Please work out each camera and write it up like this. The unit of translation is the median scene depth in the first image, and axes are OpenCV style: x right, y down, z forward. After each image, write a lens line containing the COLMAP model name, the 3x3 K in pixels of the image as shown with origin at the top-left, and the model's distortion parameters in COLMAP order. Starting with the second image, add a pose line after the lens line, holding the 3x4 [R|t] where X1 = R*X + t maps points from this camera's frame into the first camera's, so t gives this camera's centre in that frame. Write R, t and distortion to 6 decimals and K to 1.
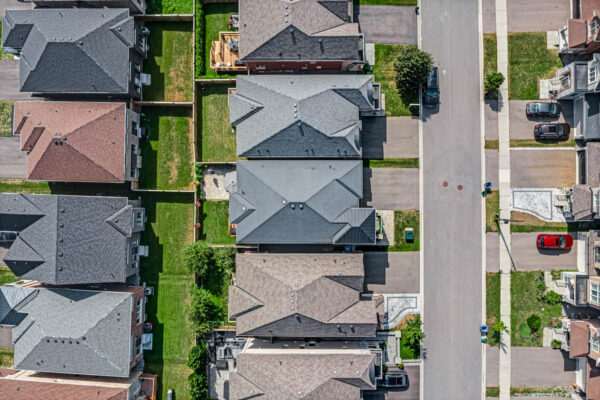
lens RADIAL K [[476.0, 0, 297.1], [0, 476.0, 207.4], [0, 0, 1]] dist [-0.027538, -0.003233]
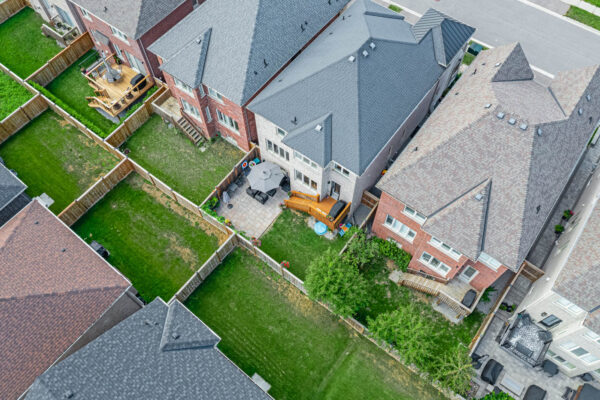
lens RADIAL K [[476.0, 0, 302.7], [0, 476.0, 200.6], [0, 0, 1]] dist [-0.027538, -0.003233]
pose [[0.600402, -0.695996, 0.393836, -0.364463], [0.799697, 0.521636, -0.297288, 0.180556], [0.001472, 0.493442, 0.869777, 0.483745]]
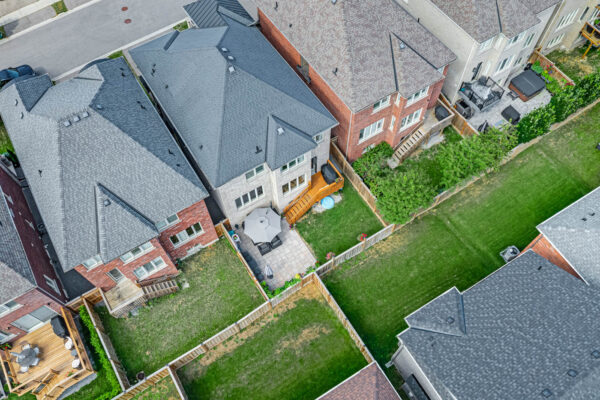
lens RADIAL K [[476.0, 0, 305.5], [0, 476.0, 196.7], [0, 0, 1]] dist [-0.027538, -0.003233]
pose [[-0.541899, -0.720186, 0.433217, -0.383521], [0.839899, -0.482616, 0.248297, -0.135416], [0.030258, 0.498411, 0.866413, 0.486093]]
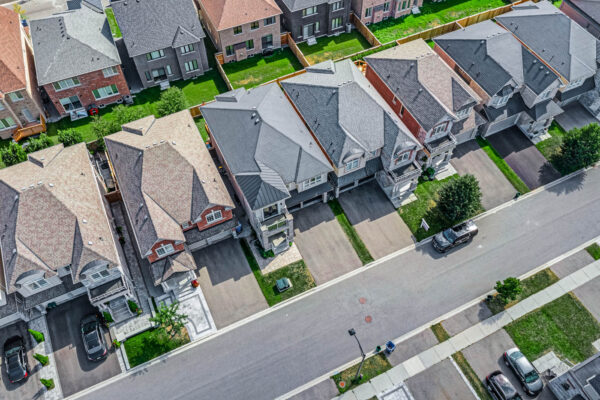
lens RADIAL K [[476.0, 0, 292.8], [0, 476.0, 195.1], [0, 0, 1]] dist [-0.027538, -0.003233]
pose [[0.426582, 0.754908, -0.498138, 0.520015], [-0.904441, 0.353782, -0.238378, 0.177104], [-0.003721, 0.552225, 0.833687, 0.262505]]
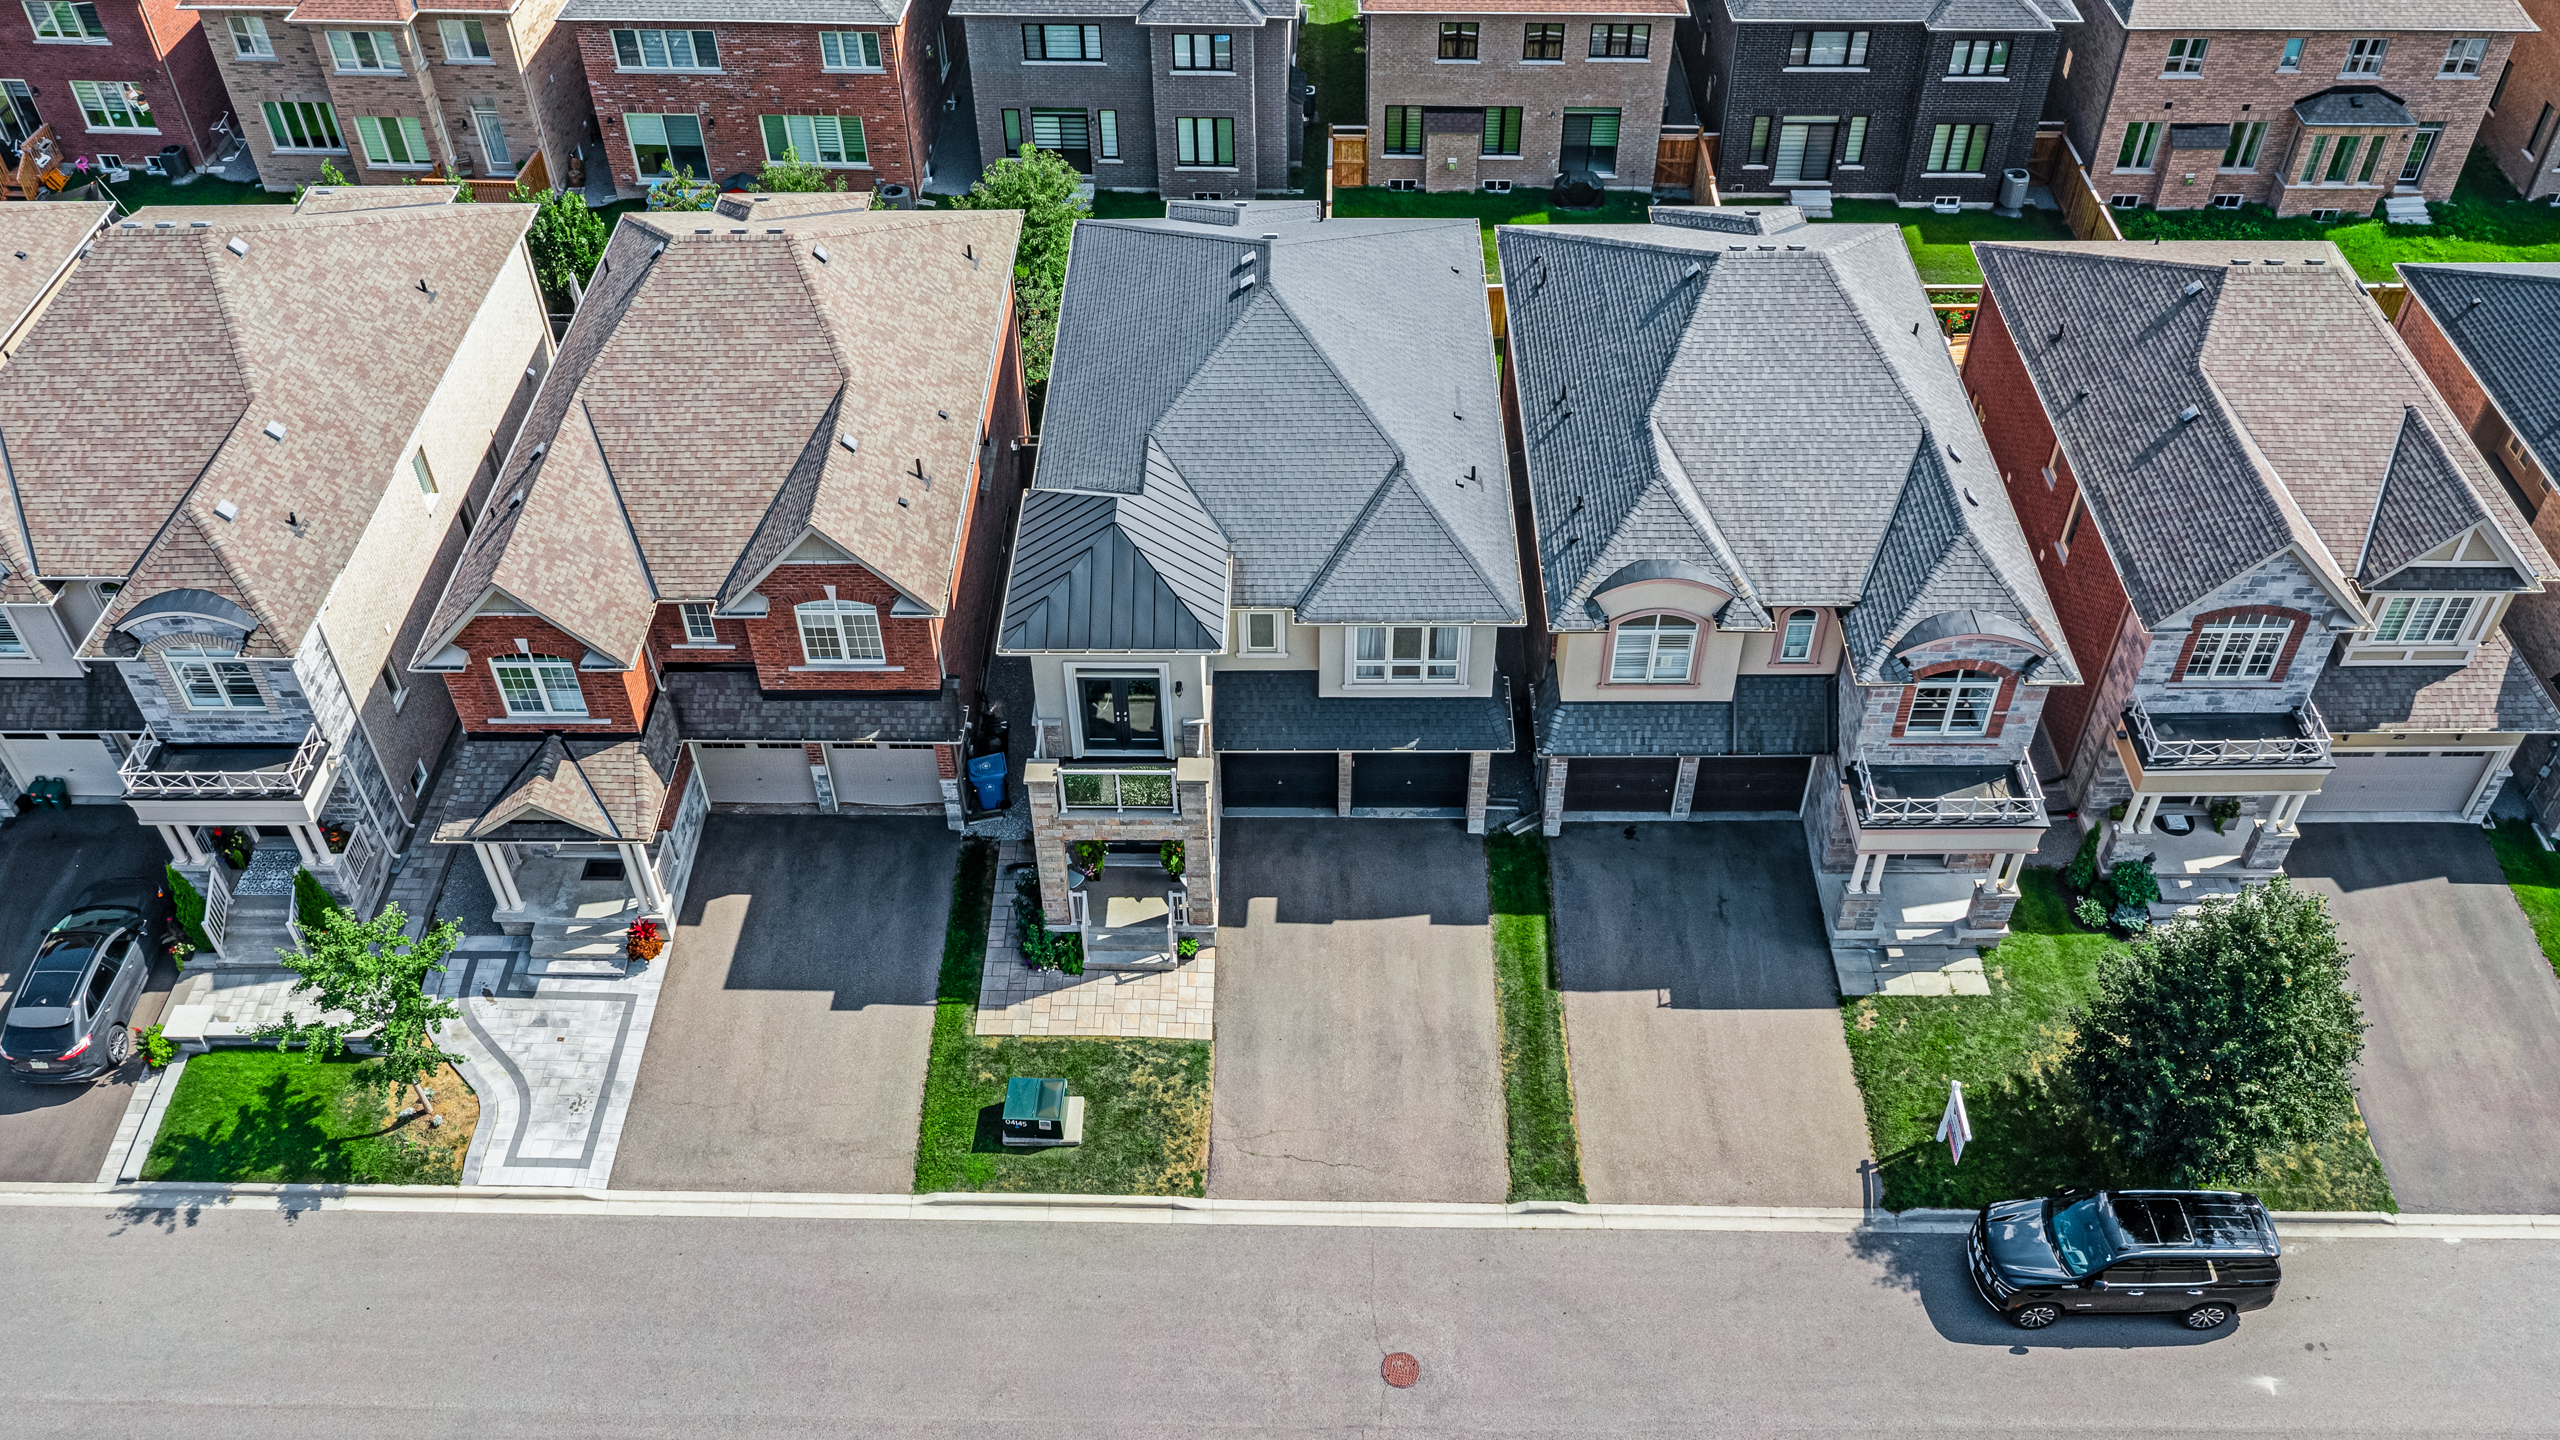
lens RADIAL K [[2044.1, 0, 1290.4], [0, 2044.1, 719.3], [0, 0, 1]] dist [-0.019889, -0.012290]
pose [[-0.009276, 0.706132, -0.708020, 0.582115], [-0.999957, -0.005934, 0.007182, -0.022075], [0.000870, 0.708055, 0.706156, 0.482891]]
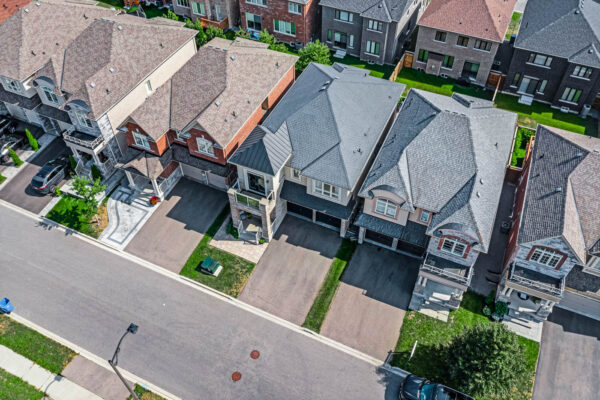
lens RADIAL K [[476.0, 0, 302.6], [0, 476.0, 203.2], [0, 0, 1]] dist [-0.027538, -0.003233]
pose [[-0.412984, 0.696535, -0.586757, 0.488350], [-0.910677, -0.308333, 0.274953, -0.194704], [0.010598, 0.647897, 0.761655, 0.477335]]
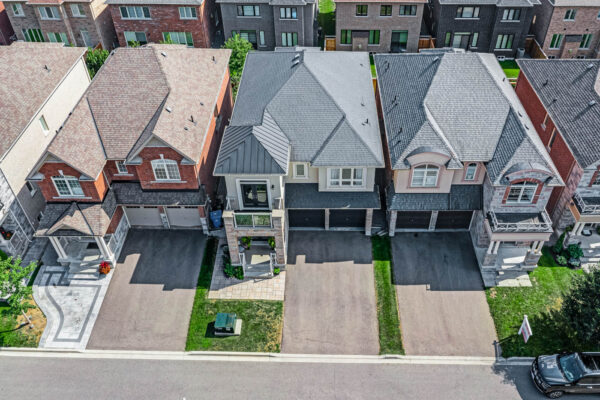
lens RADIAL K [[500.1, 0, 318.4], [0, 500.1, 204.3], [0, 0, 1]] dist [-0.027718, 0.006518]
pose [[-0.011636, 0.692558, -0.721268, 0.487497], [-0.999932, -0.007767, 0.008674, -0.030771], [0.000405, 0.721320, 0.692601, 0.598996]]
